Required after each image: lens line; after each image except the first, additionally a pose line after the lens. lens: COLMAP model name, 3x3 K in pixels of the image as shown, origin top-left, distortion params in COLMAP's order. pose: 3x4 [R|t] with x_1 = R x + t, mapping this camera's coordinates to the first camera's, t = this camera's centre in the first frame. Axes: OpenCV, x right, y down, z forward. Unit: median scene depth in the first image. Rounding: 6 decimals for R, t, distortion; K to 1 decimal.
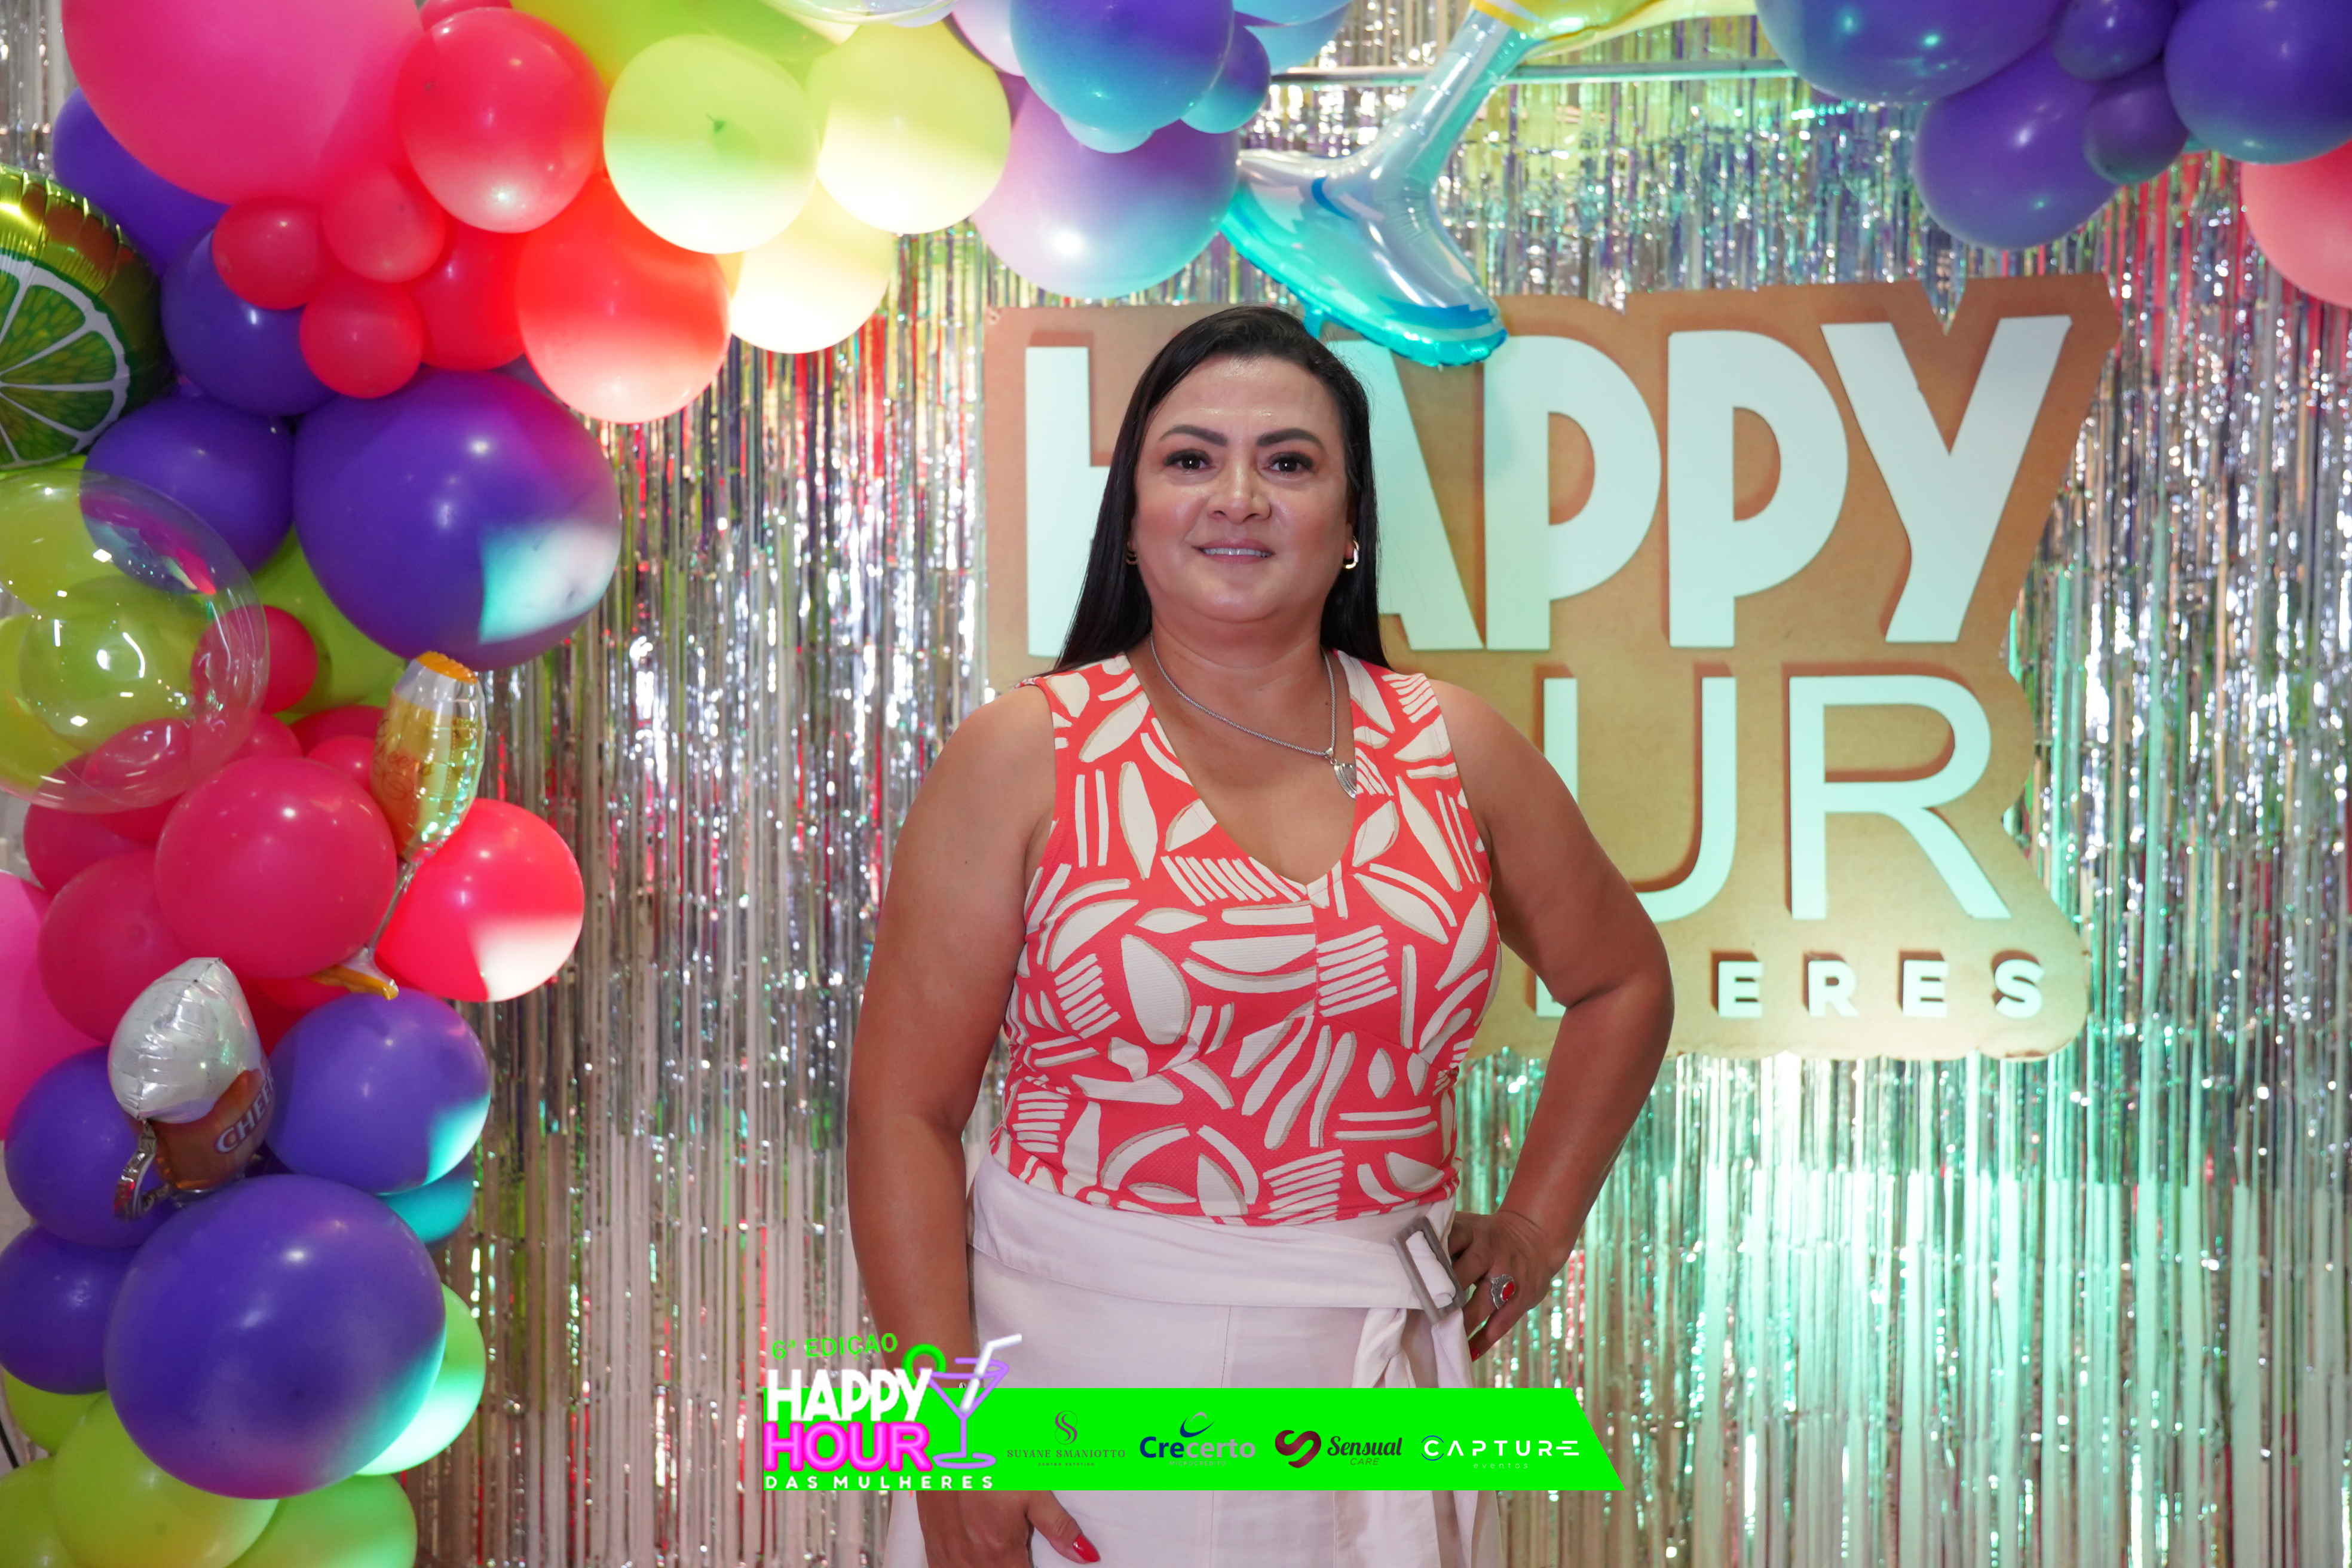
lens RADIAL K [[2464.0, 0, 1170.8], [0, 2464.0, 782.2], [0, 0, 1]] dist [0.059848, 0.000000]
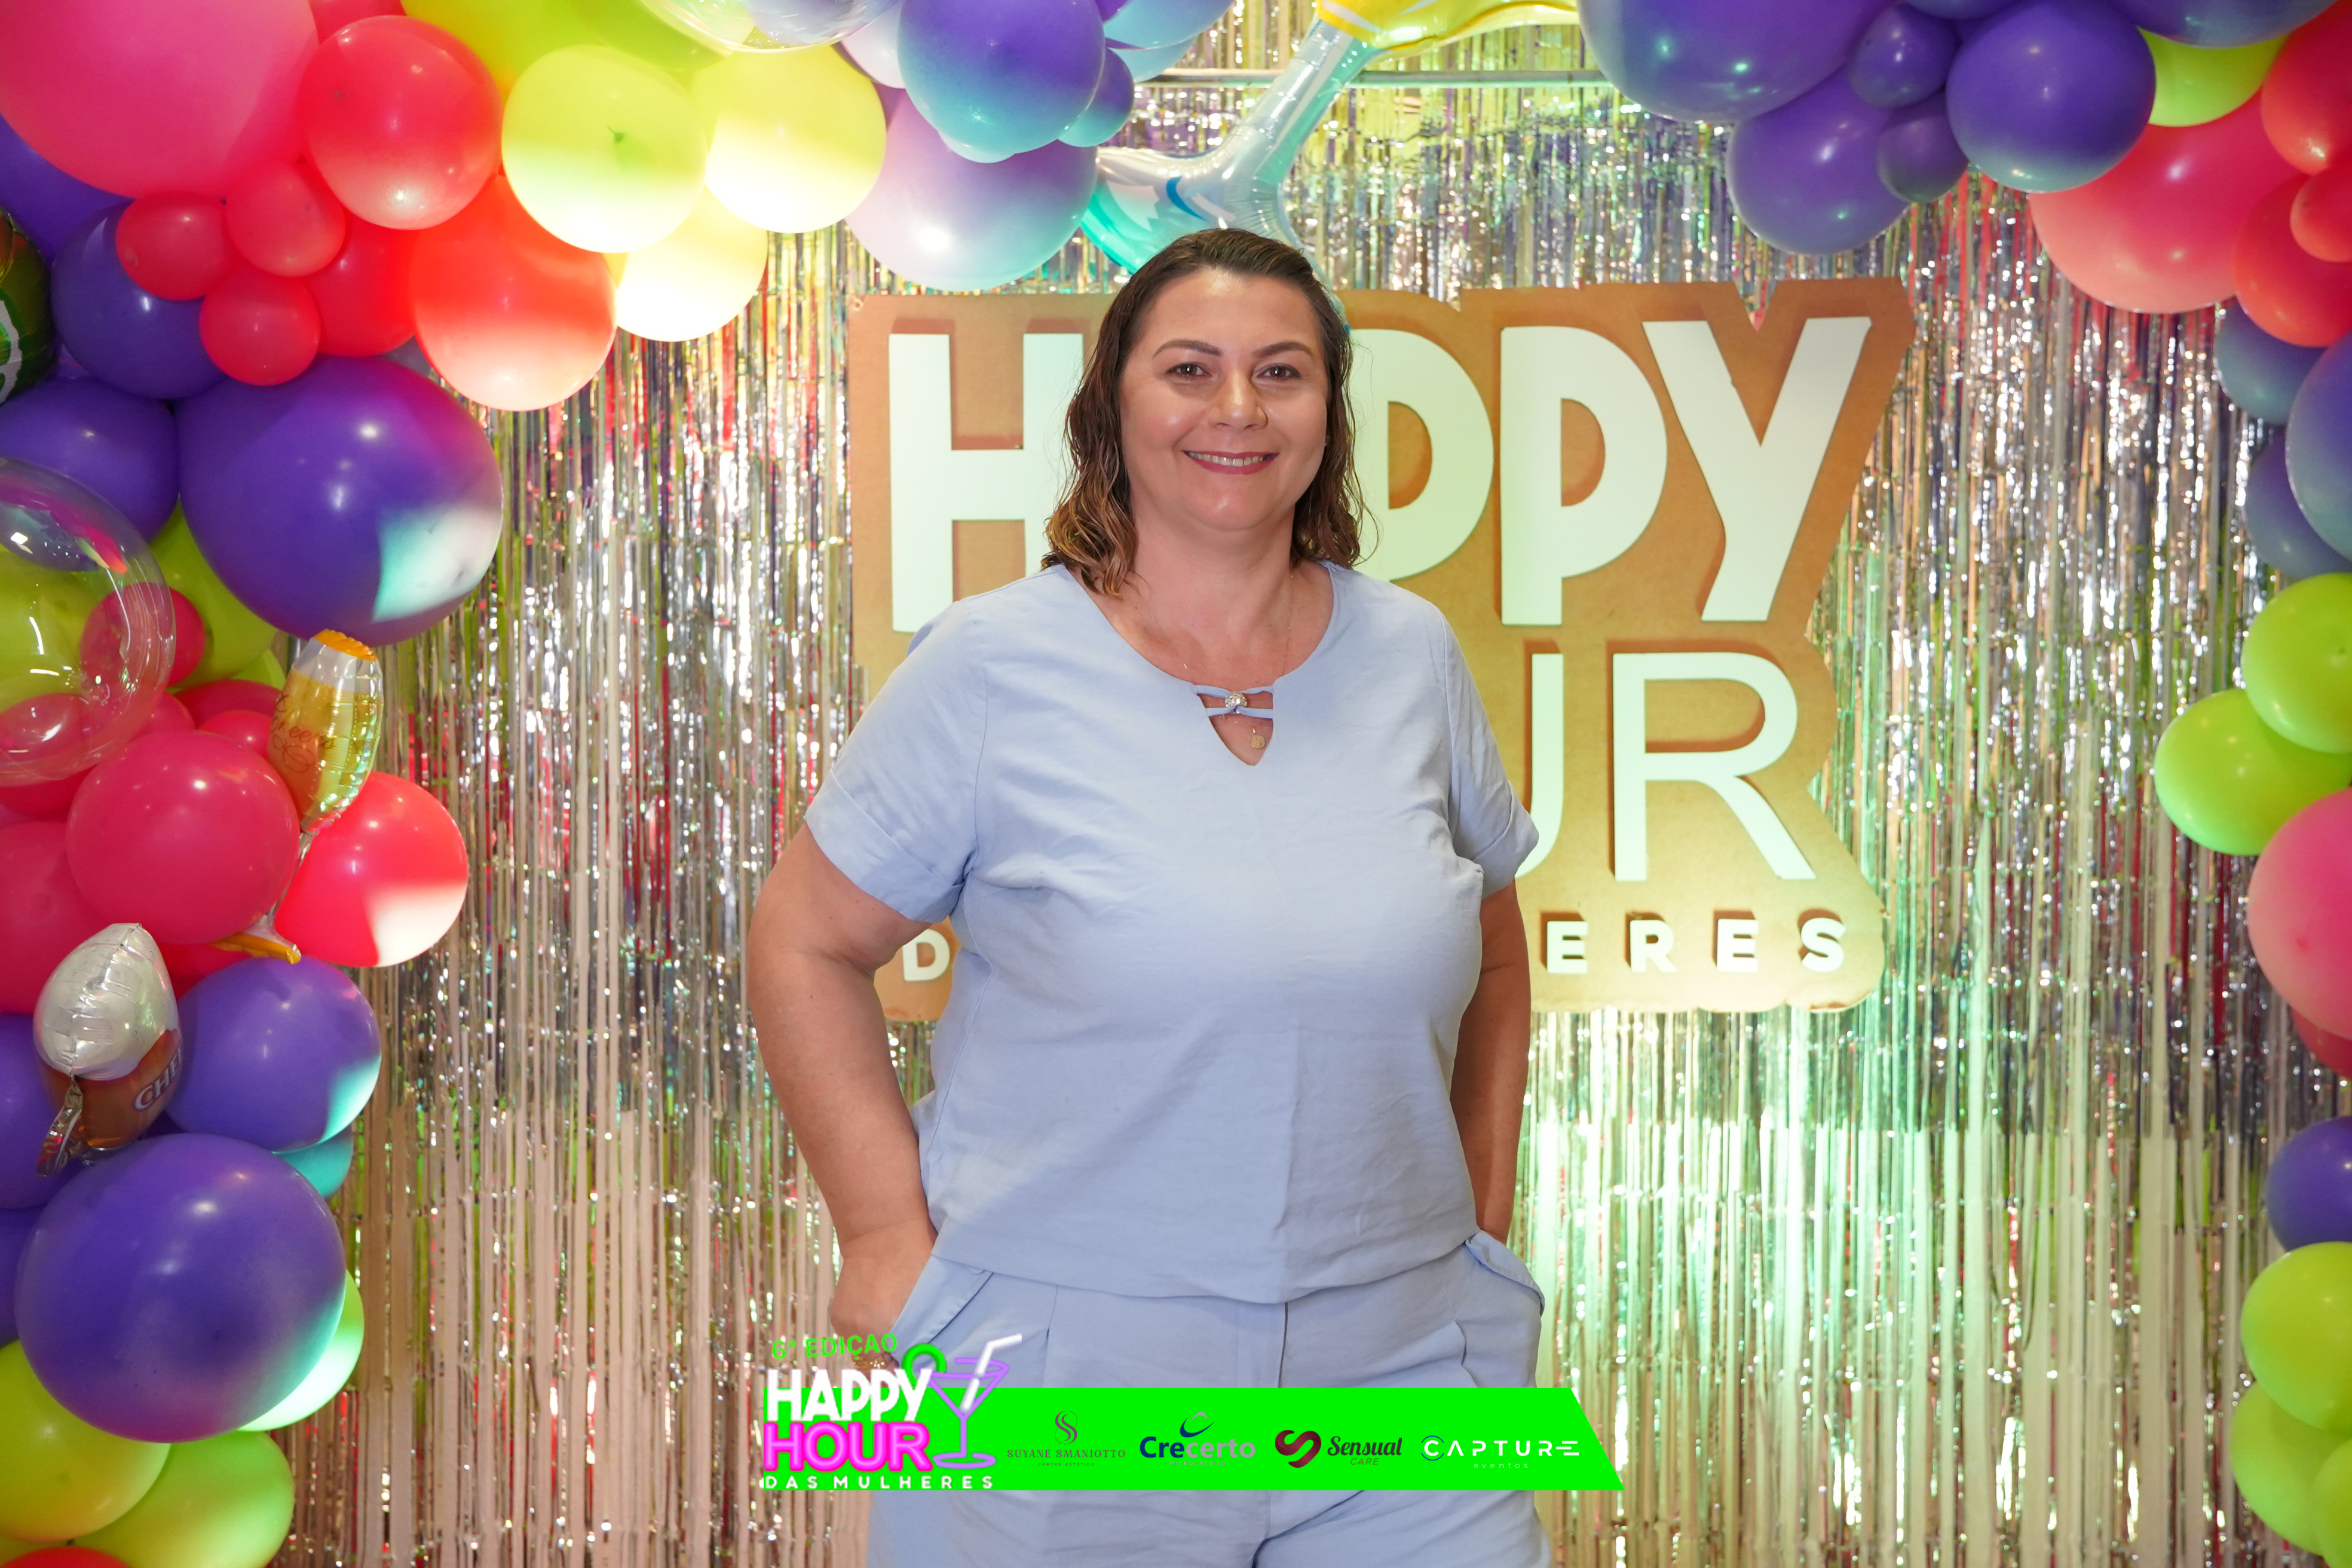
lens RADIAL K [[2909.8, 0, 1160.9], [0, 2909.8, 787.2], [0, 0, 1]] dist [0.134679, 0.000000]
pose [[0.996776, -0.002927, 0.080180, -0.045373], [0.001776, 0.999895, 0.014416, -0.003556], [-0.080214, -0.014228, 0.996676, -0.241002]]
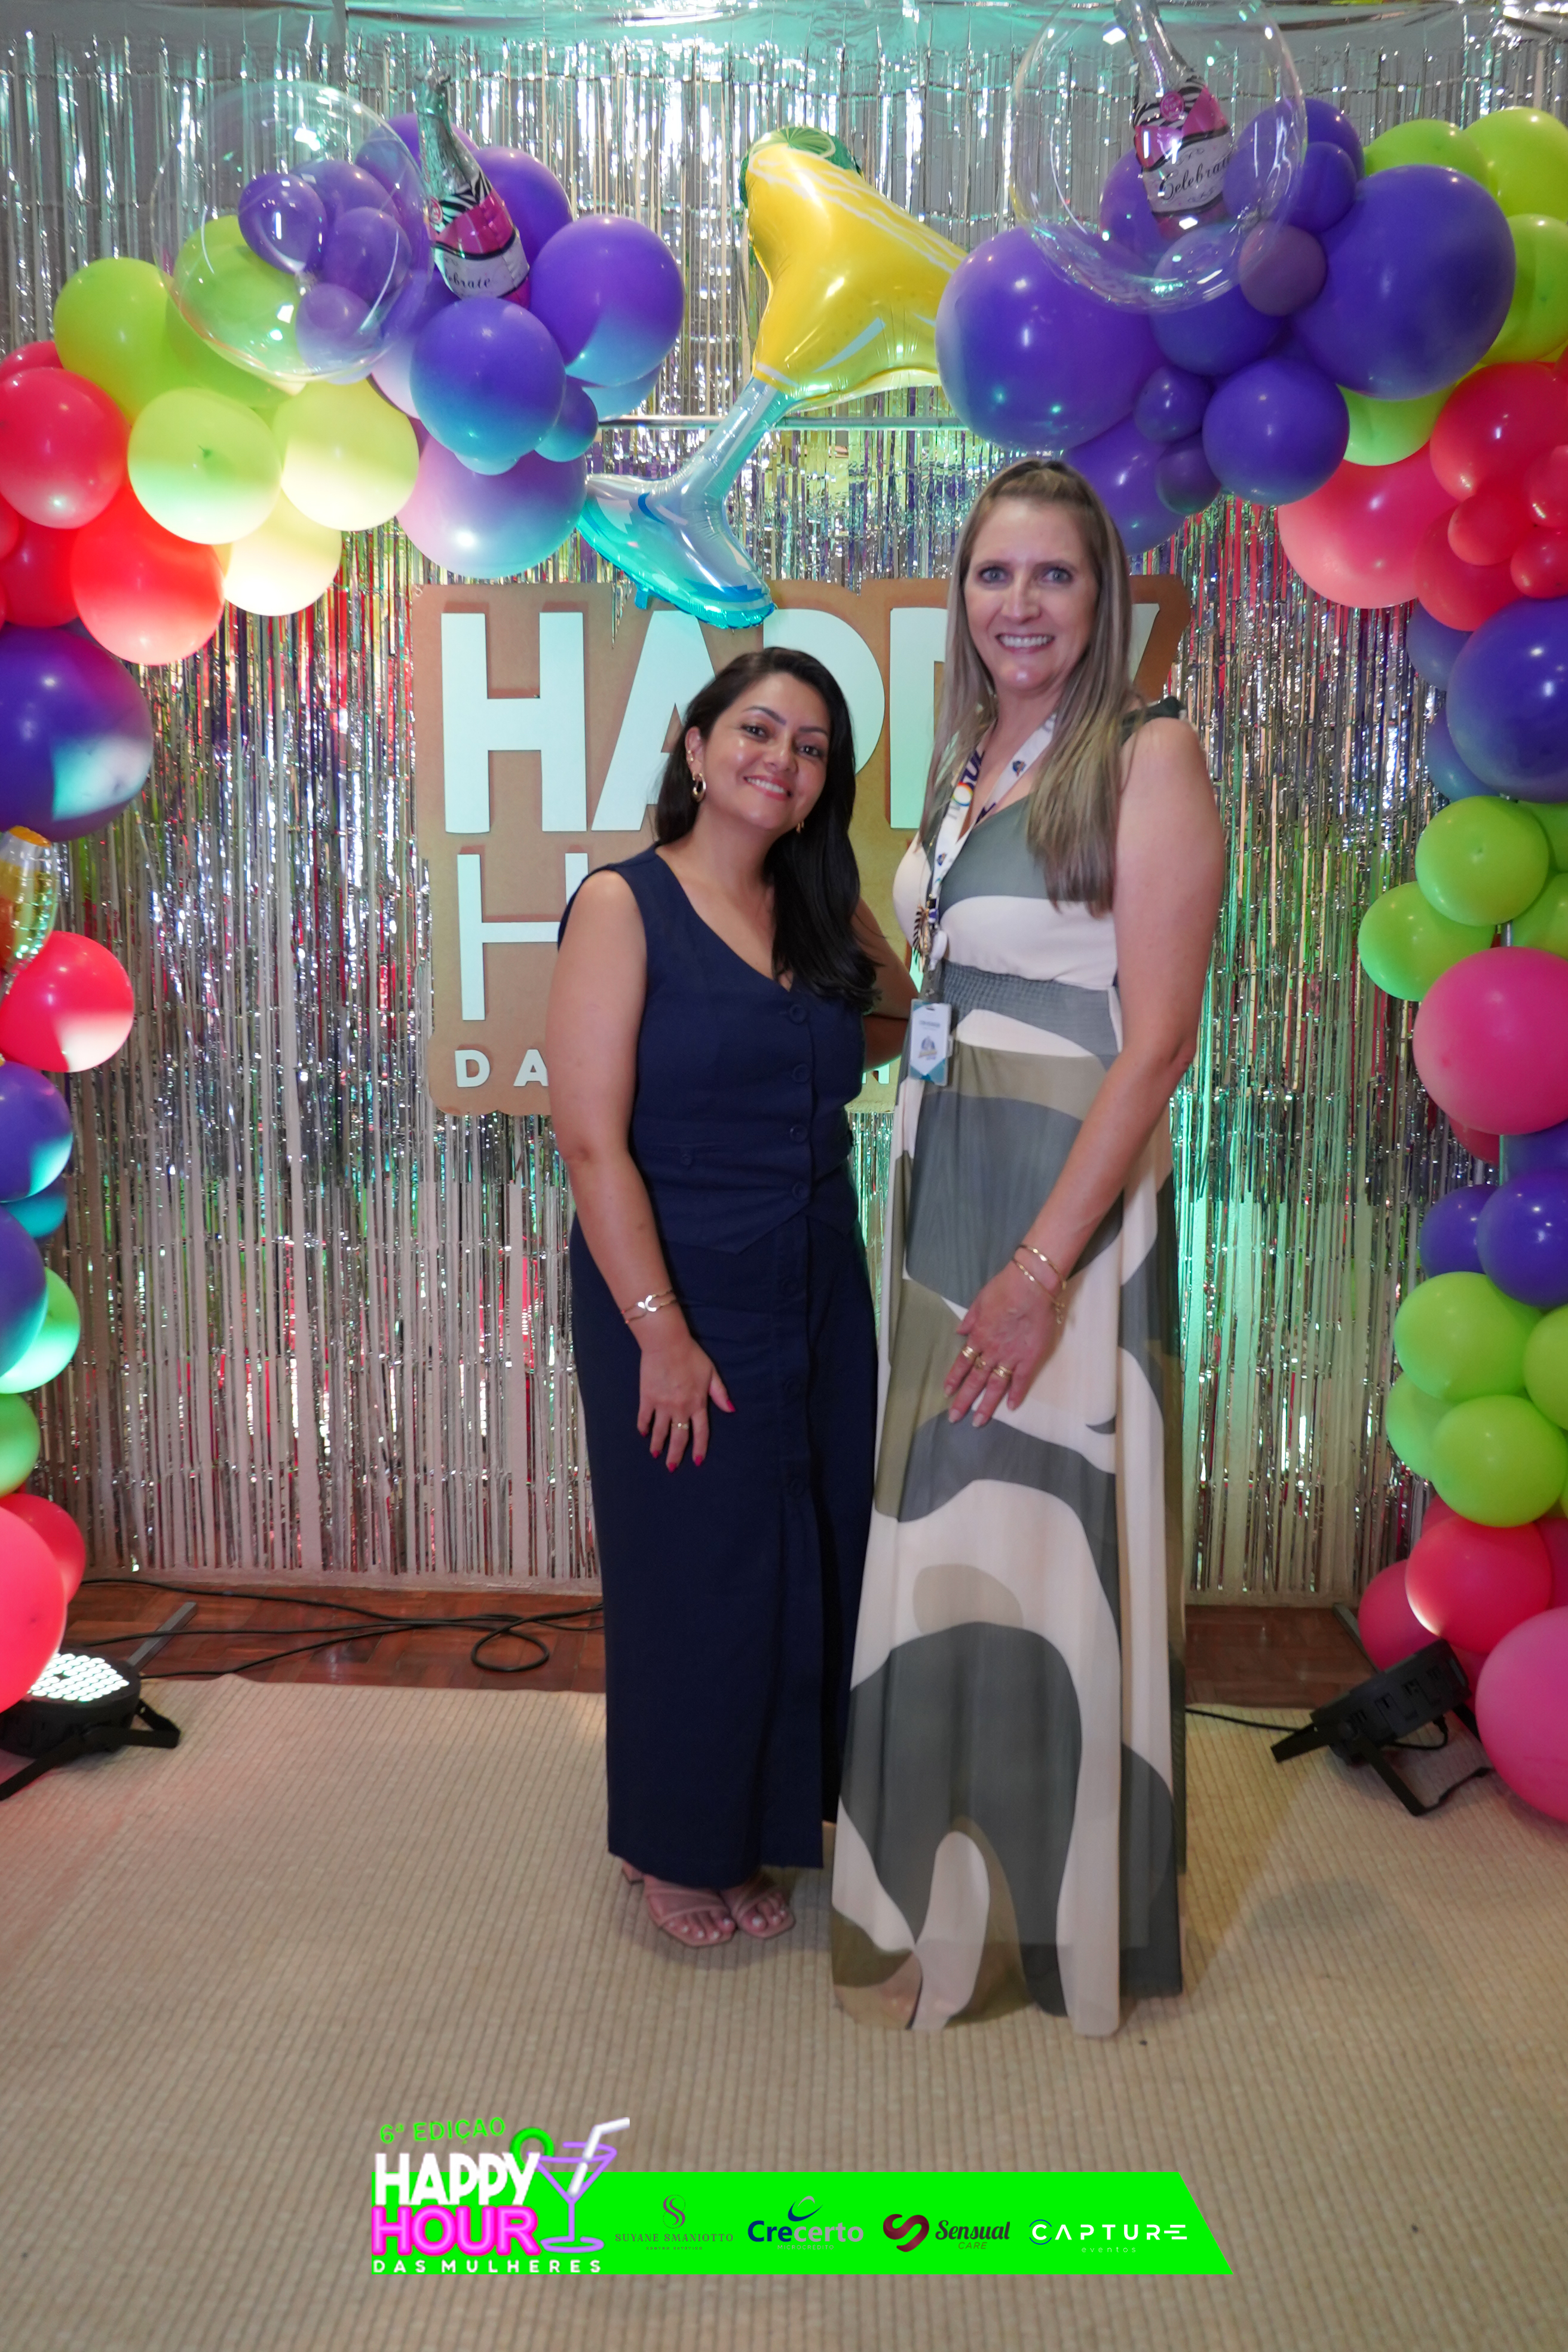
lens RADIAL K [[1930.8, 0, 787.0], [0, 1930.8, 1189.3], [0, 0, 1]] dist [-0.083391, 0.101592]
pose [[0.997757, -0.005097, 0.066750, 0.066024], [-0.002382, 0.993763, 0.111487, 0.030063], [-0.066902, -0.111396, 0.991522, -0.139982]]
